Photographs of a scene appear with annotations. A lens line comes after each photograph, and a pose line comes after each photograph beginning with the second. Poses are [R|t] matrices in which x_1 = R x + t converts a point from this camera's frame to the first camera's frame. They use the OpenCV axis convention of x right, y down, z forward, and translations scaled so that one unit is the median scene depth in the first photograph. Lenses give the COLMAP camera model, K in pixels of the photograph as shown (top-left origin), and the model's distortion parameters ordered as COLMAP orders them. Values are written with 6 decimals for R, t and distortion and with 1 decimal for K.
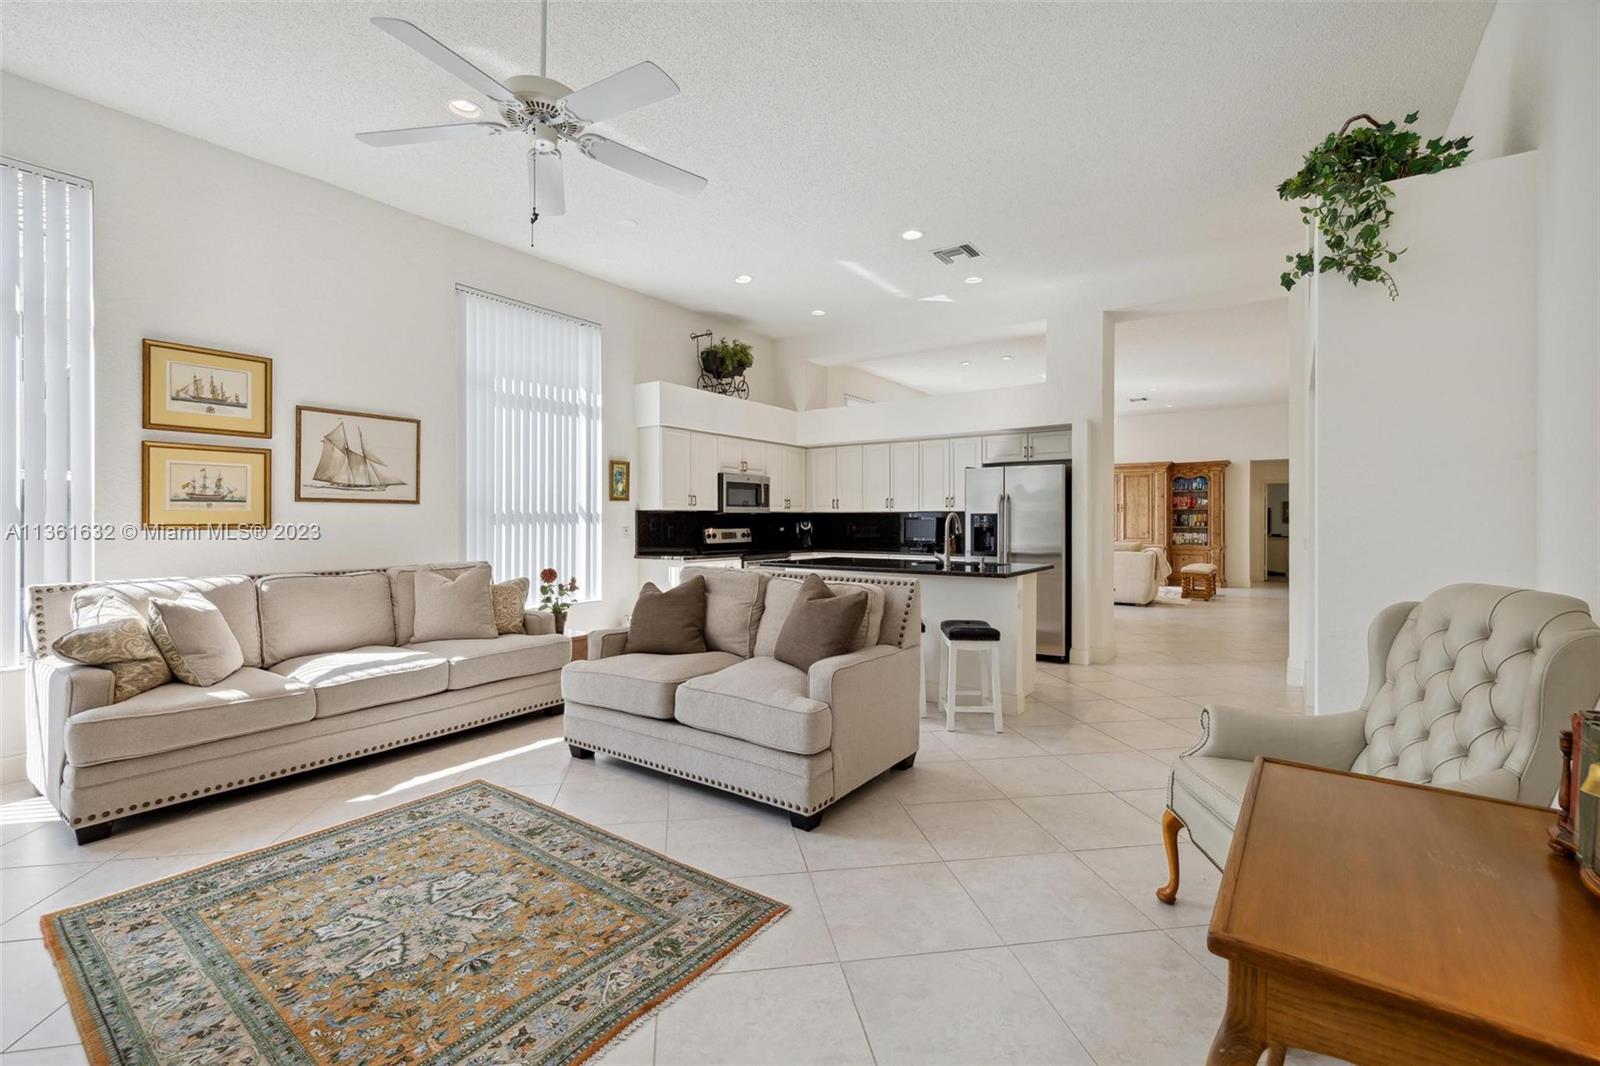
lens RADIAL K [[685.8, 0, 800.0], [0, 685.8, 533.0], [0, 0, 1]] dist [0.002393, 0.000034]
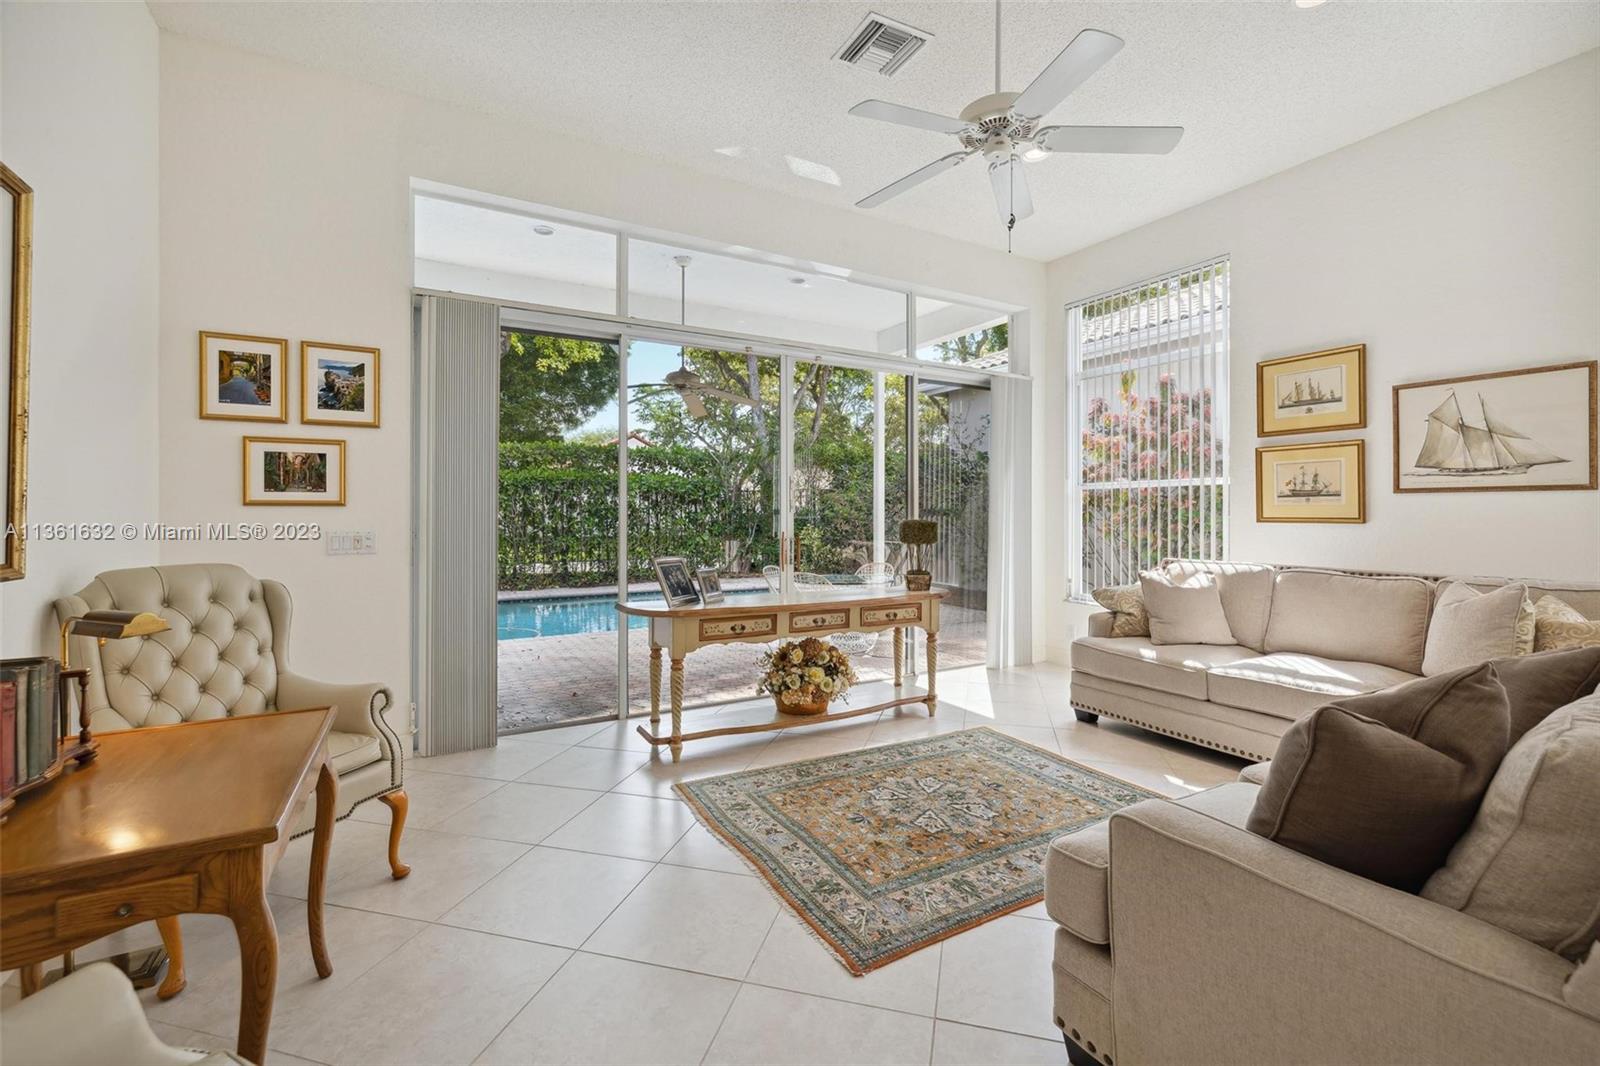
lens RADIAL K [[688.3, 0, 797.0], [0, 688.3, 507.7], [0, 0, 1]] dist [0.001055, -0.000010]
pose [[-0.420477, -0.009925, -0.907249, 0.593299], [-0.019382, 0.999810, -0.001955, -0.014402], [0.907096, 0.016762, -0.420590, 0.971646]]
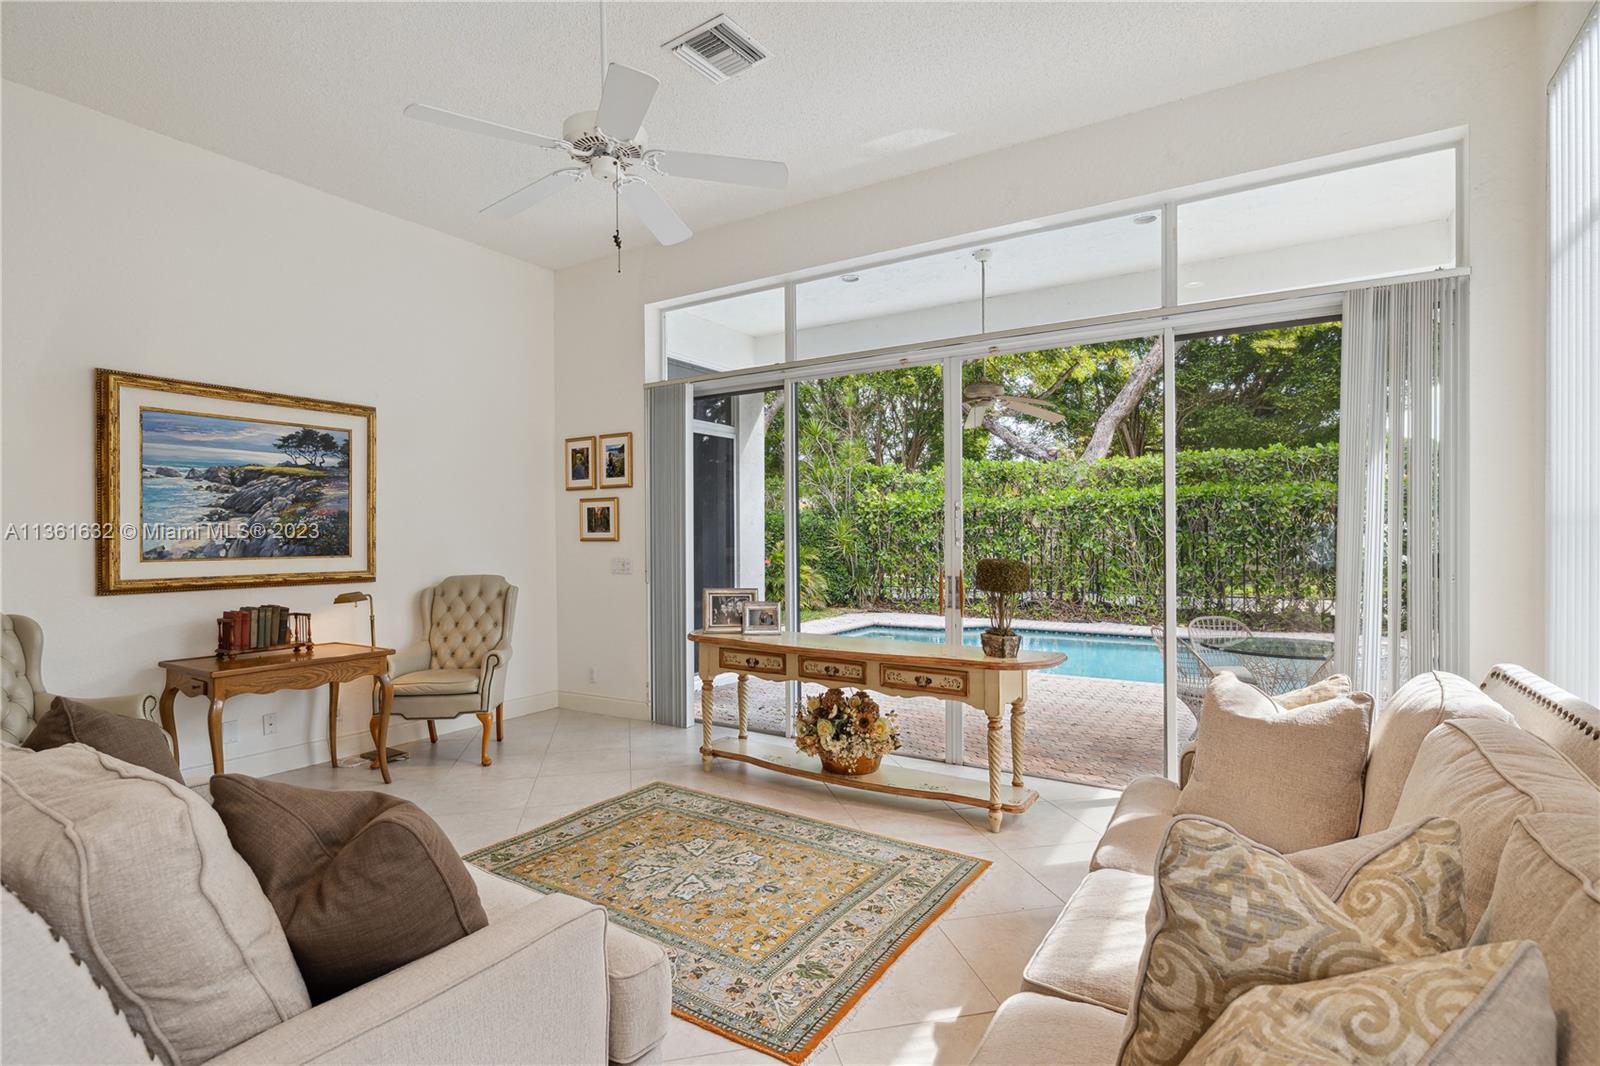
lens RADIAL K [[782.6, 0, 800.0], [0, 782.6, 533.0], [0, 0, 1]] dist [-0.015613, 0.000020]
pose [[-0.998619, 0.005565, -0.052250, -0.497085], [0.004583, 0.999811, 0.018884, -0.060573], [0.052346, 0.018618, -0.998455, 1.787592]]
